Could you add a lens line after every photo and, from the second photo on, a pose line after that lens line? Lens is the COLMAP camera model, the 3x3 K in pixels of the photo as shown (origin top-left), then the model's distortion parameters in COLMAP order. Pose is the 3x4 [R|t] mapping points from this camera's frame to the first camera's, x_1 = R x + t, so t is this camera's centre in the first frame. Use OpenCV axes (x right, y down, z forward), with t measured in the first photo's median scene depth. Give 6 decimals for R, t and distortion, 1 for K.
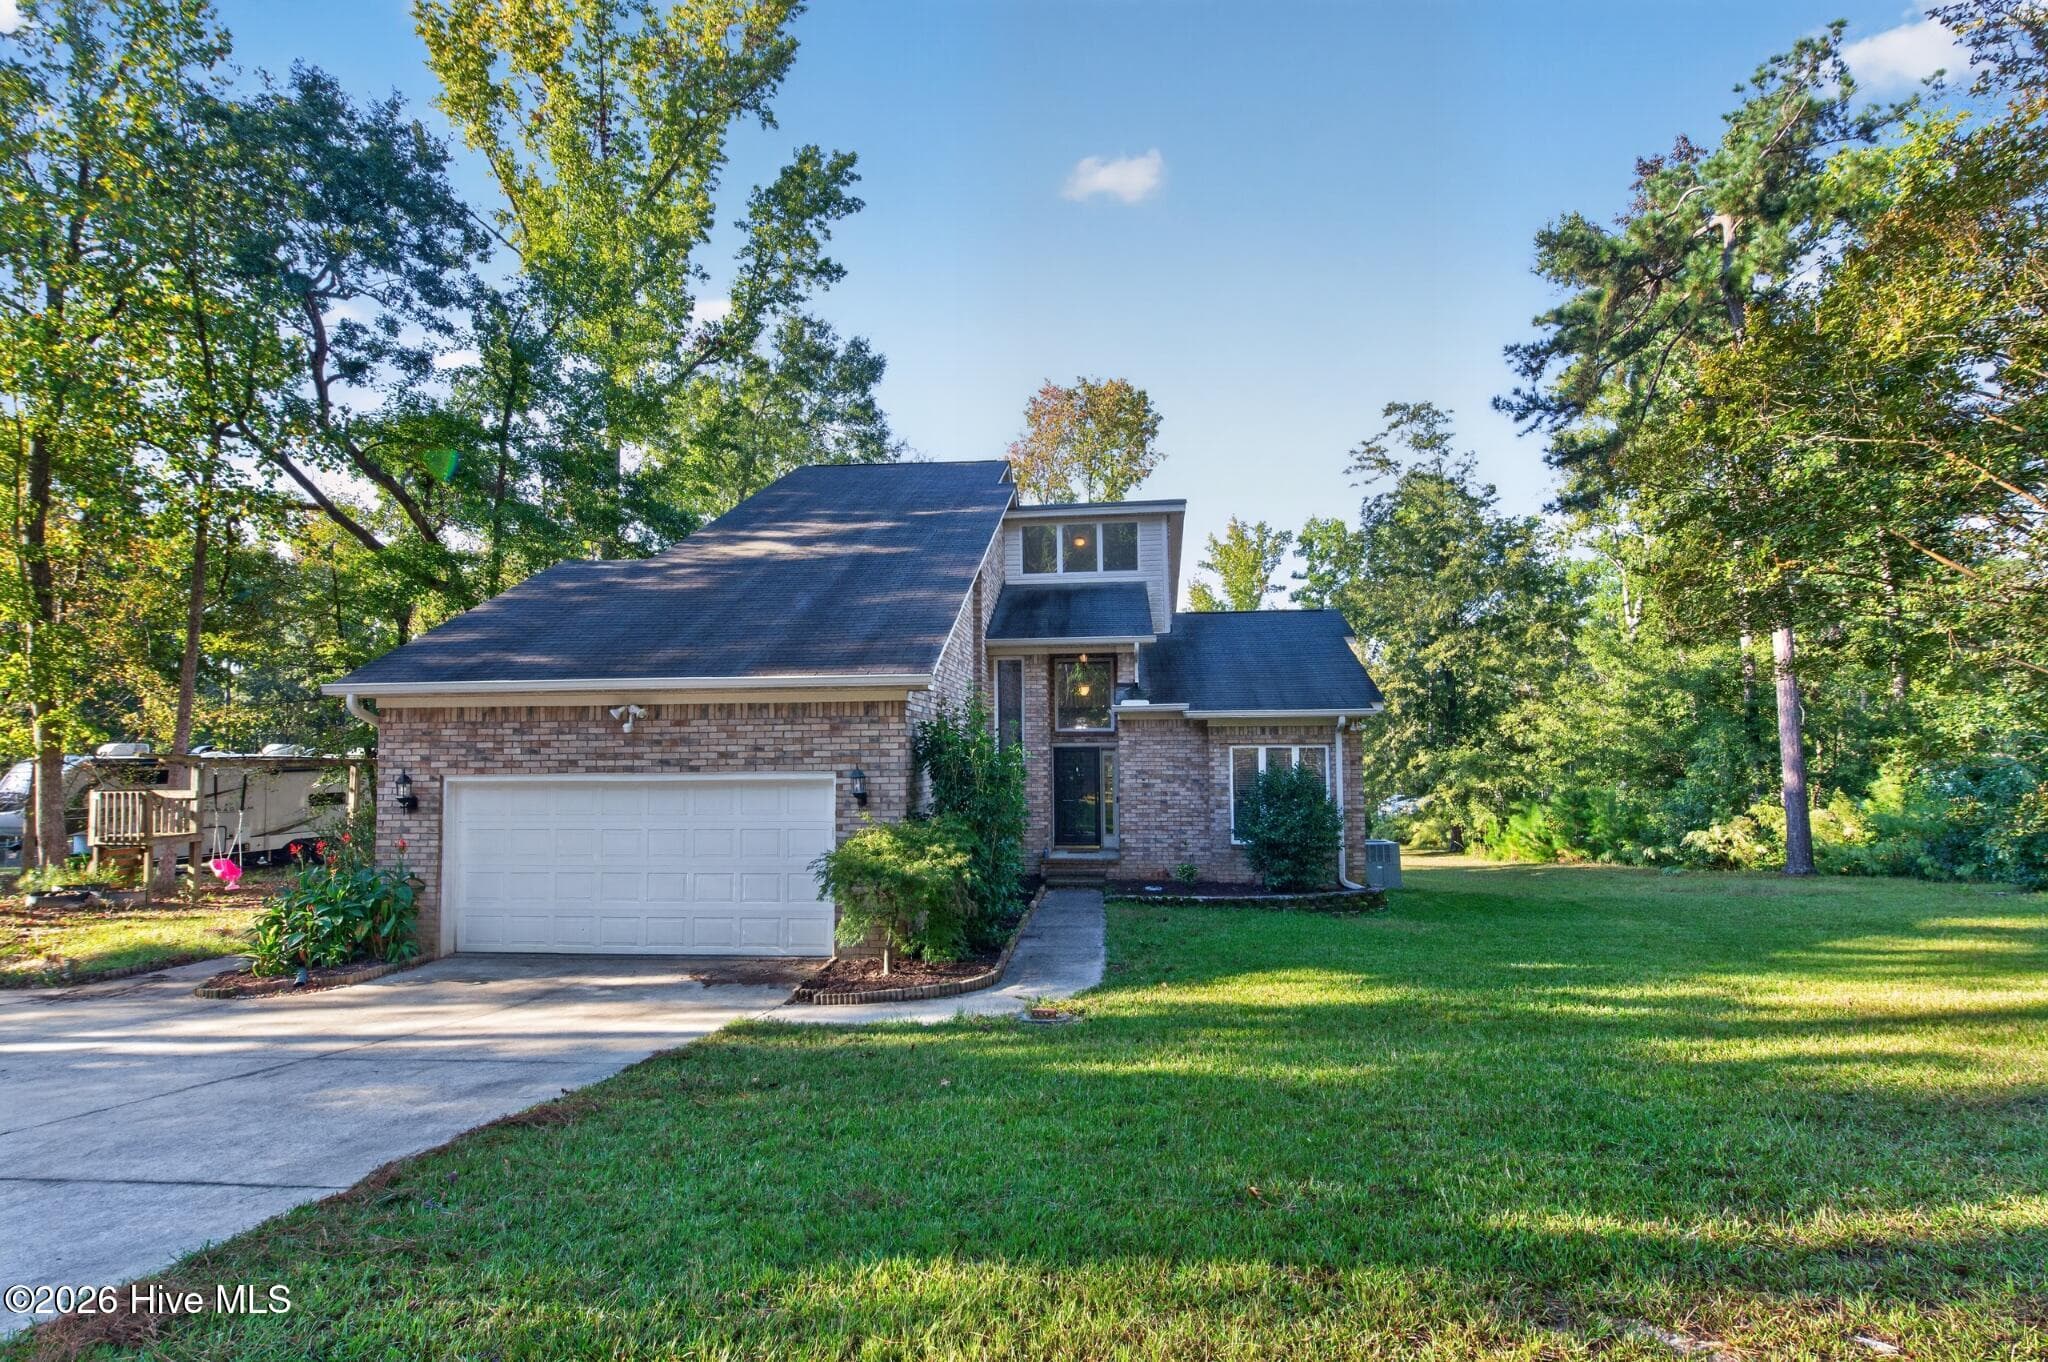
lens RADIAL K [[1052.8, 0, 1030.5], [0, 1052.8, 701.7], [0, 0, 1]] dist [0.001809, 0.000159]
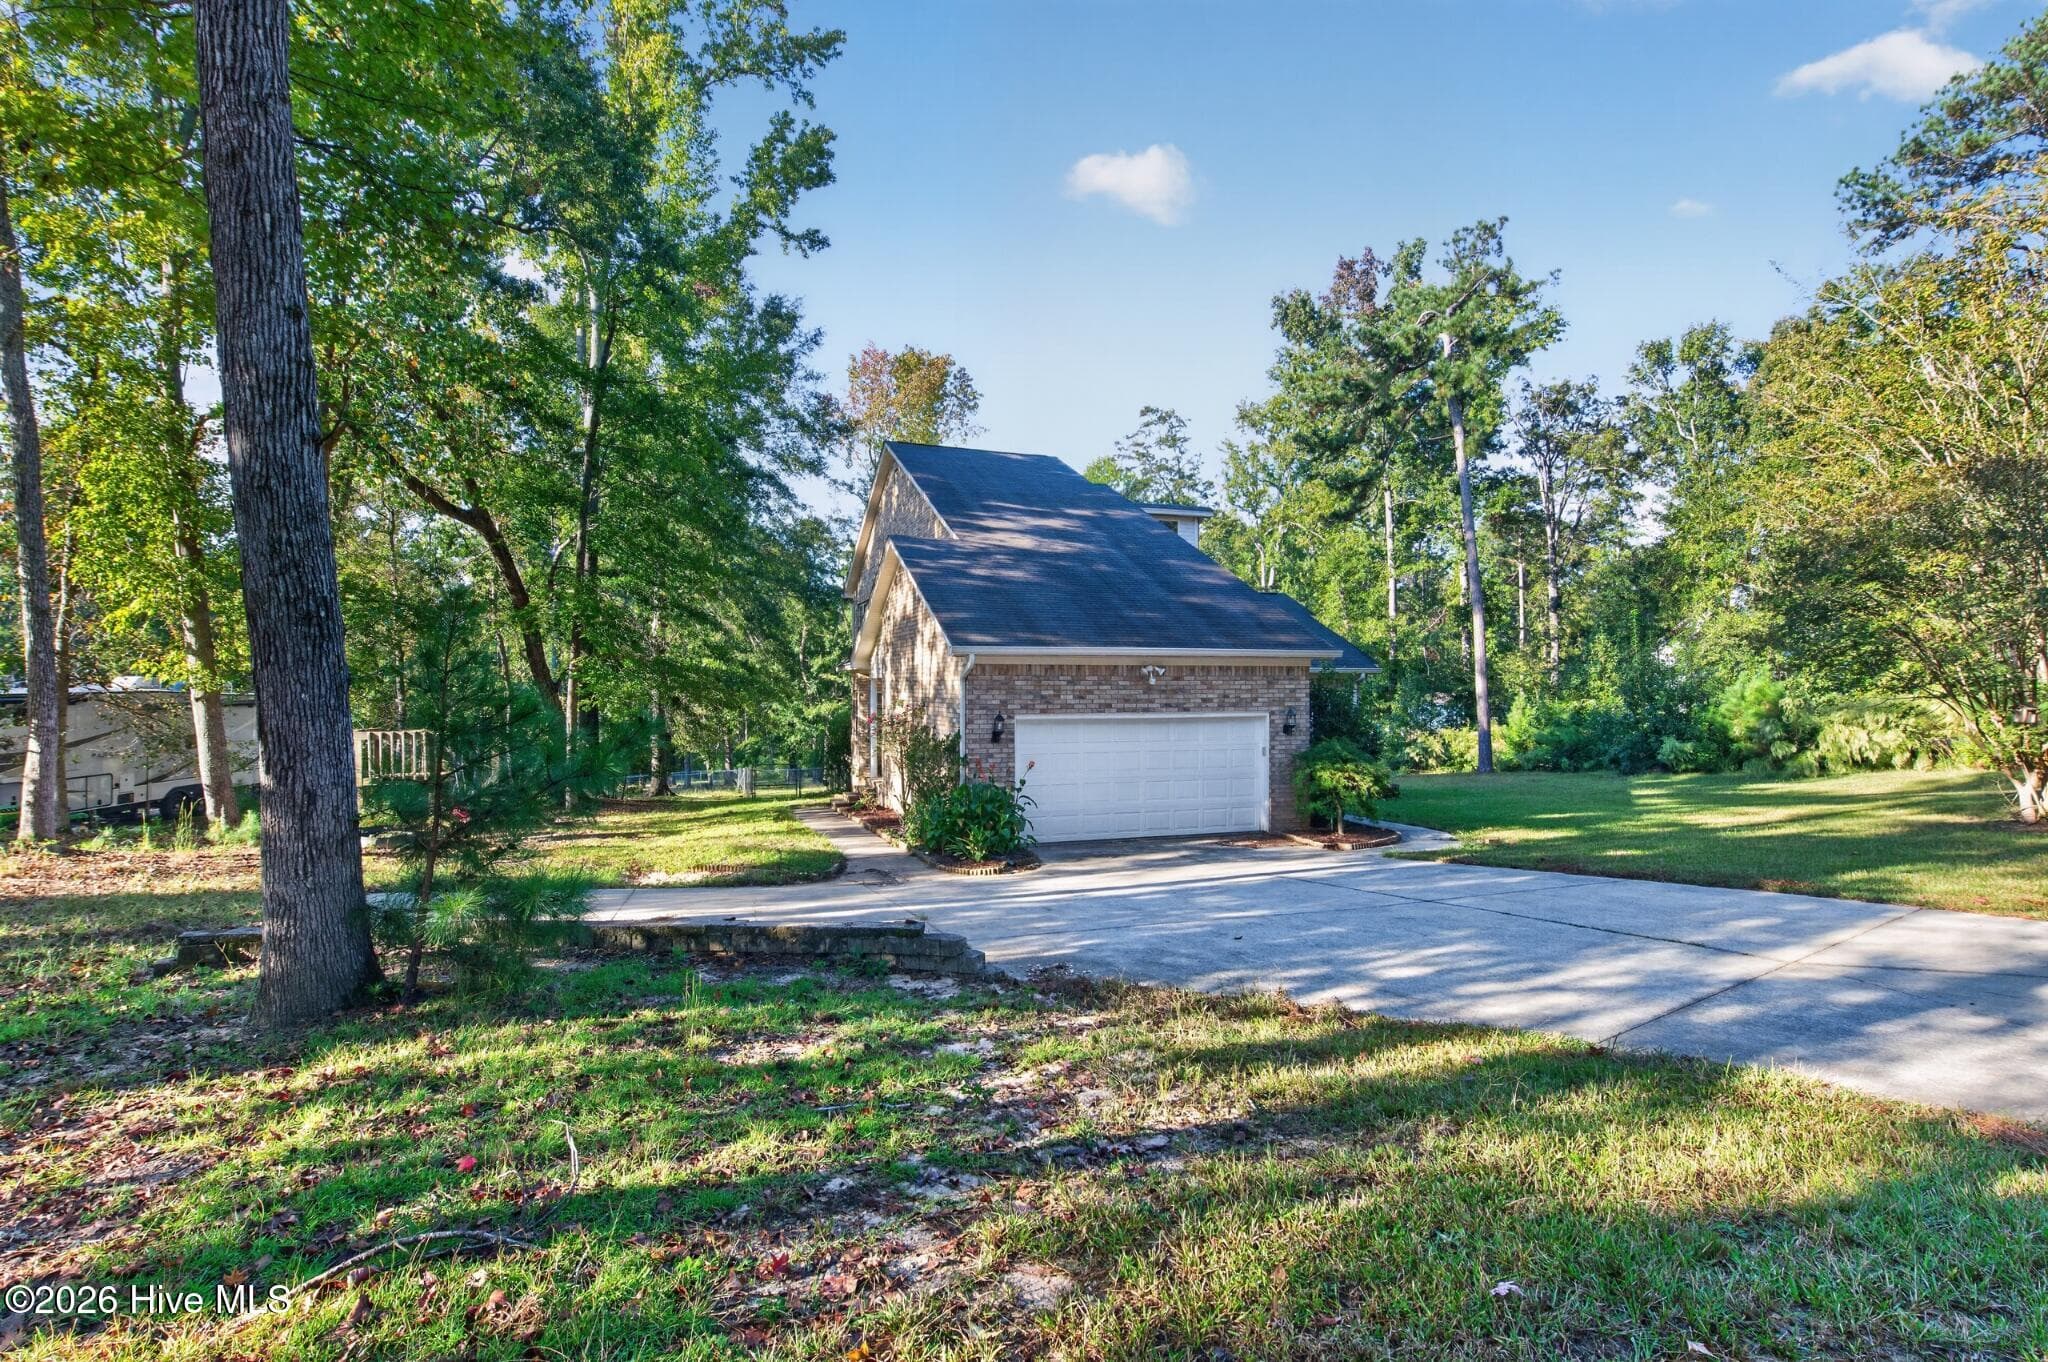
lens RADIAL K [[1052.8, 0, 1030.5], [0, 1052.8, 701.7], [0, 0, 1]] dist [0.001809, 0.000159]
pose [[0.894002, 0.001674, 0.448059, -1.162627], [-0.032007, 0.997677, 0.060134, -0.028673], [-0.446918, -0.068101, 0.891979, -0.215386]]
